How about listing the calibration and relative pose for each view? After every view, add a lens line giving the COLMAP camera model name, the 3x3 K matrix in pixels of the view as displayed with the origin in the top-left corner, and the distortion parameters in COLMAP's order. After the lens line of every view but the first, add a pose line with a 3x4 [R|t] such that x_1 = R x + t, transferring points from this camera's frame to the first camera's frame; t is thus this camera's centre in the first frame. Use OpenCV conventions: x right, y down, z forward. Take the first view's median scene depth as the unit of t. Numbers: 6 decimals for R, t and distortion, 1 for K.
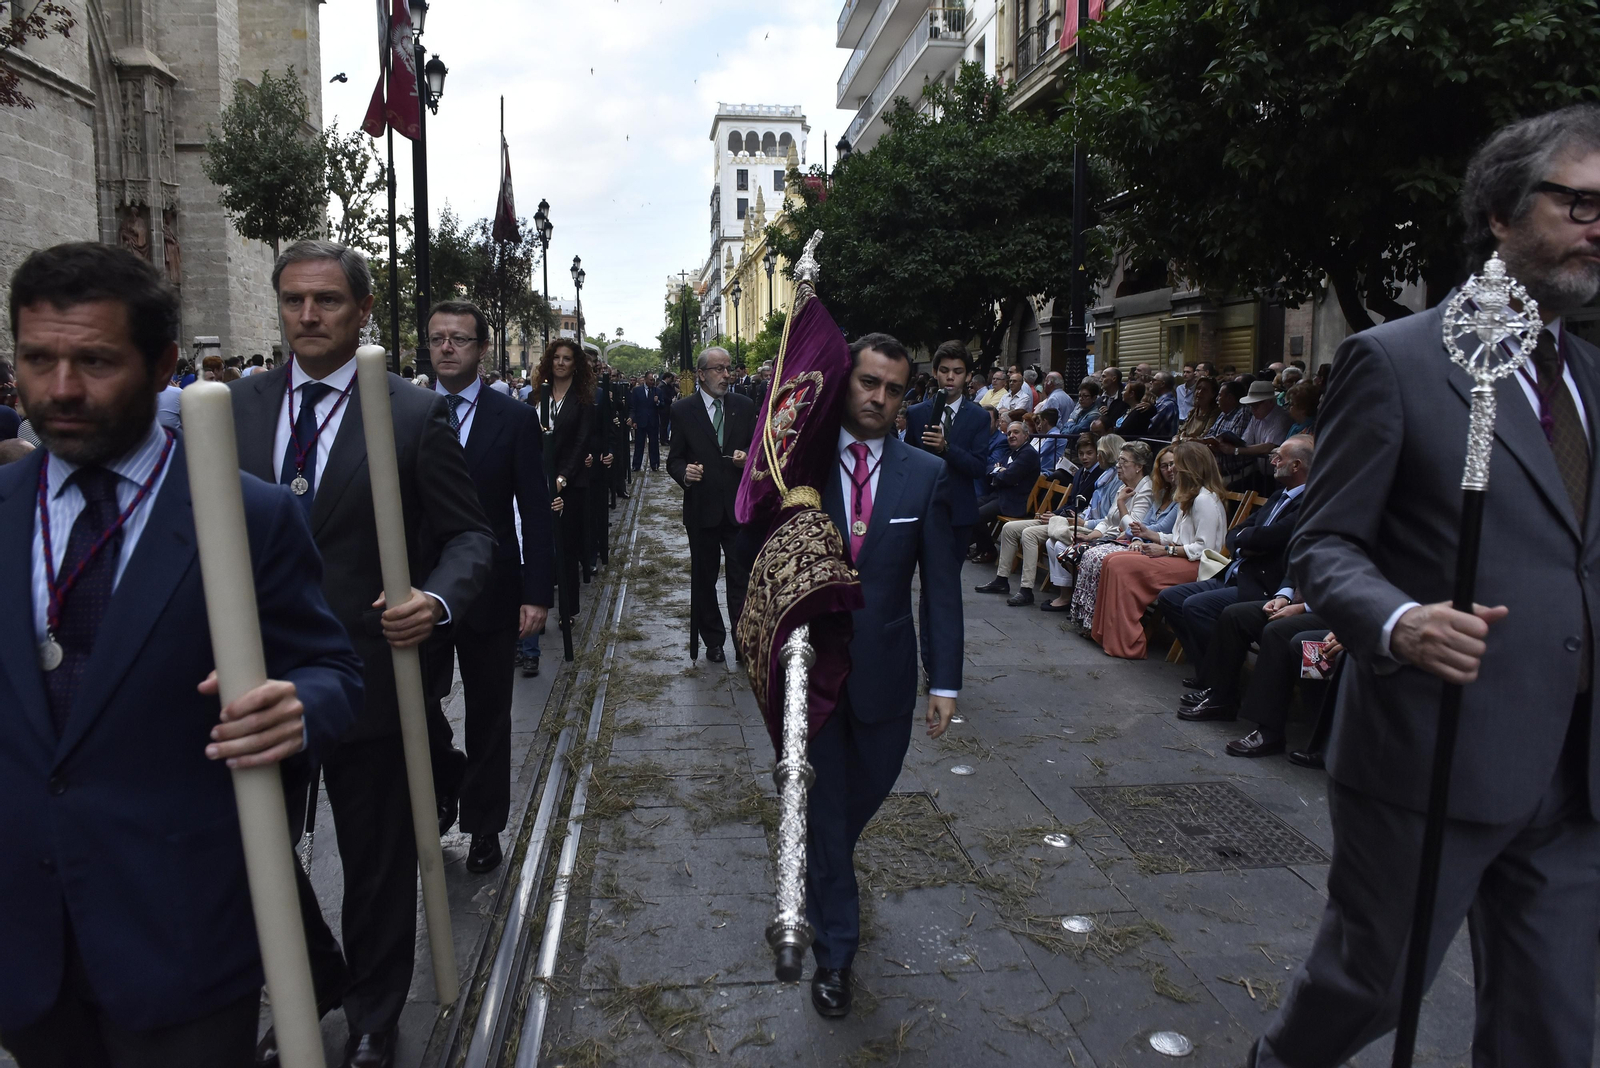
lens RADIAL K [[1099.2, 0, 800.0], [0, 1099.2, 534.0], [0, 0, 1]] dist [-0.053616, -0.001325]
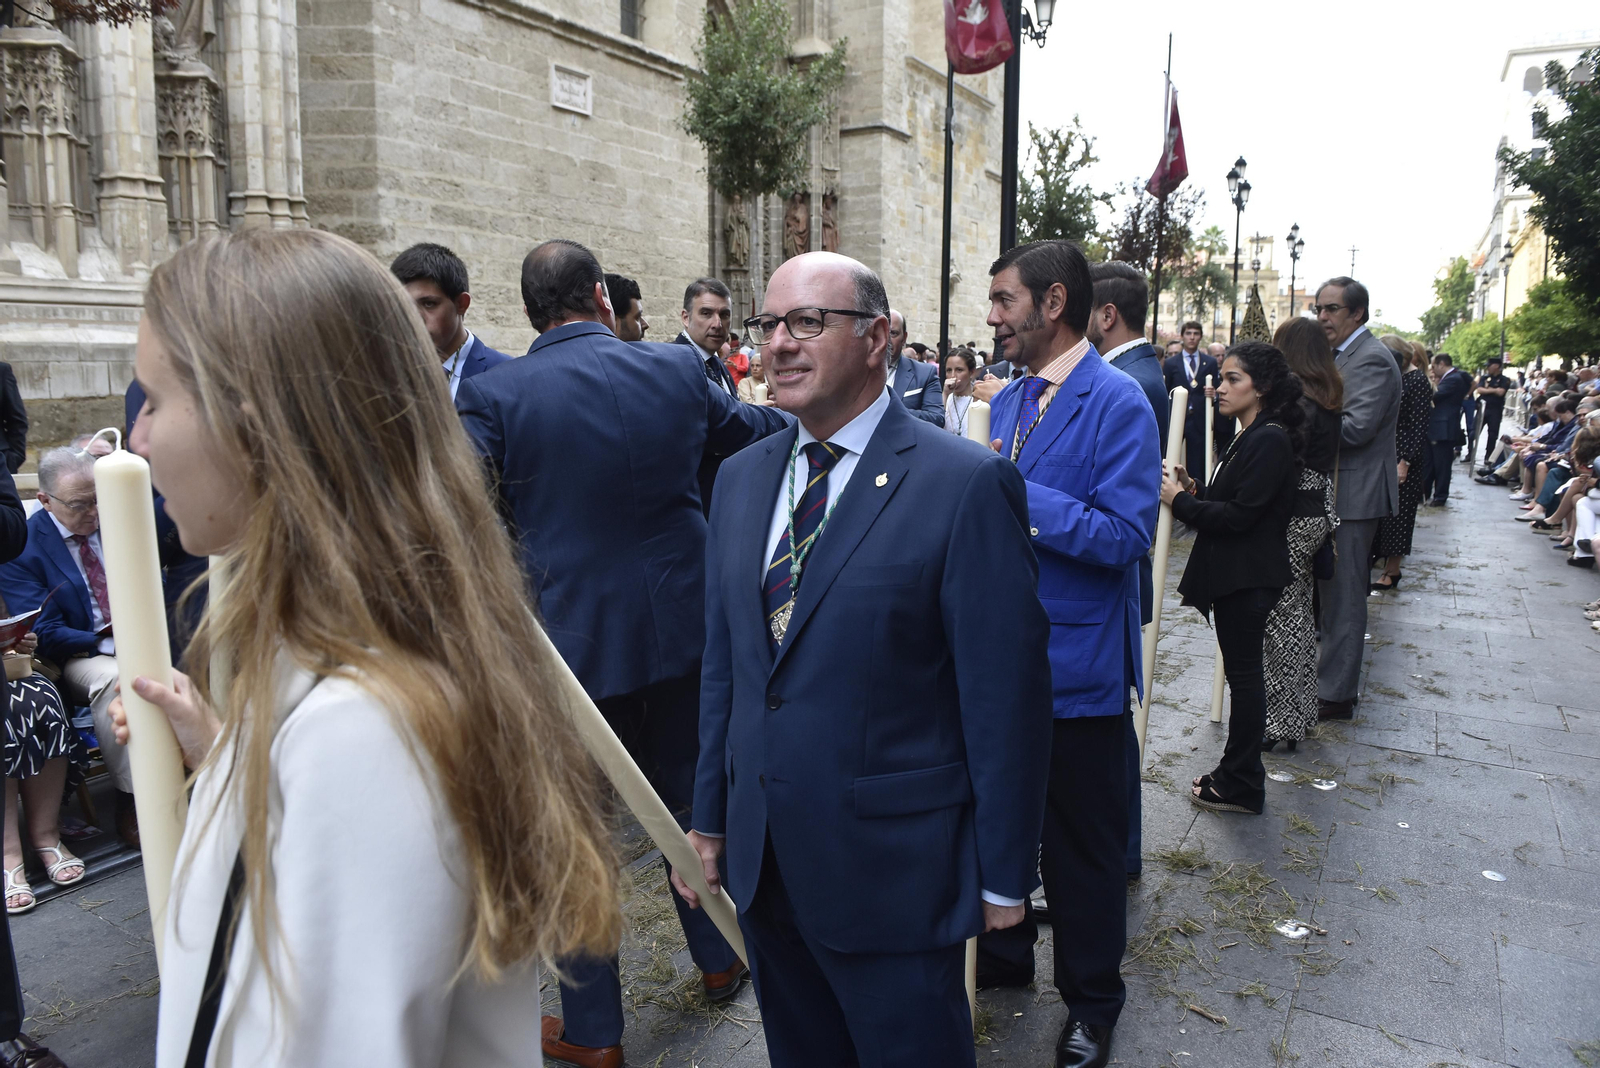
lens RADIAL K [[1099.2, 0, 800.0], [0, 1099.2, 534.0], [0, 0, 1]] dist [-0.053616, -0.001325]
pose [[0.796409, 0.088533, -0.598243, 0.039538], [-0.080939, 0.995931, 0.039636, -0.019261], [0.599318, 0.016855, 0.800334, 0.152905]]
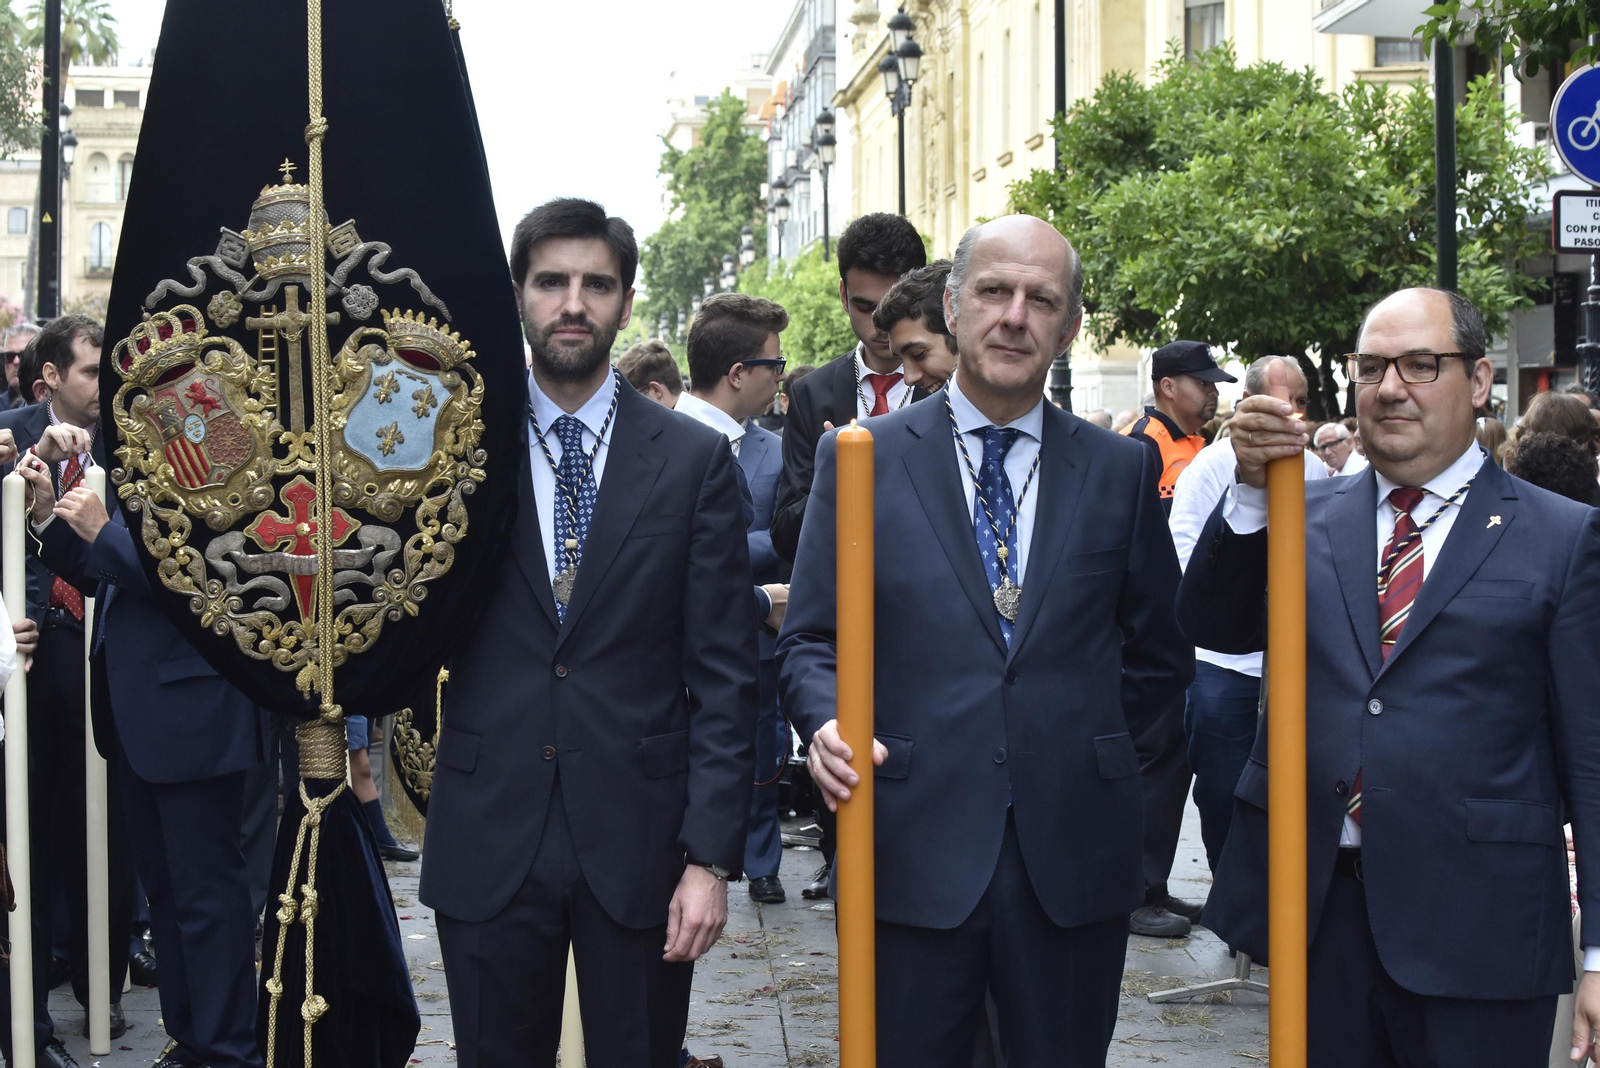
lens RADIAL K [[3249.3, 0, 800.0], [0, 3249.3, 534.0], [0, 0, 1]] dist [-0.396978, 0.108804]
pose [[0.996811, 0.007585, -0.079436, -0.048801], [-0.015079, 0.995443, -0.094162, -0.083530], [0.078359, 0.095059, 0.992383, 0.589887]]
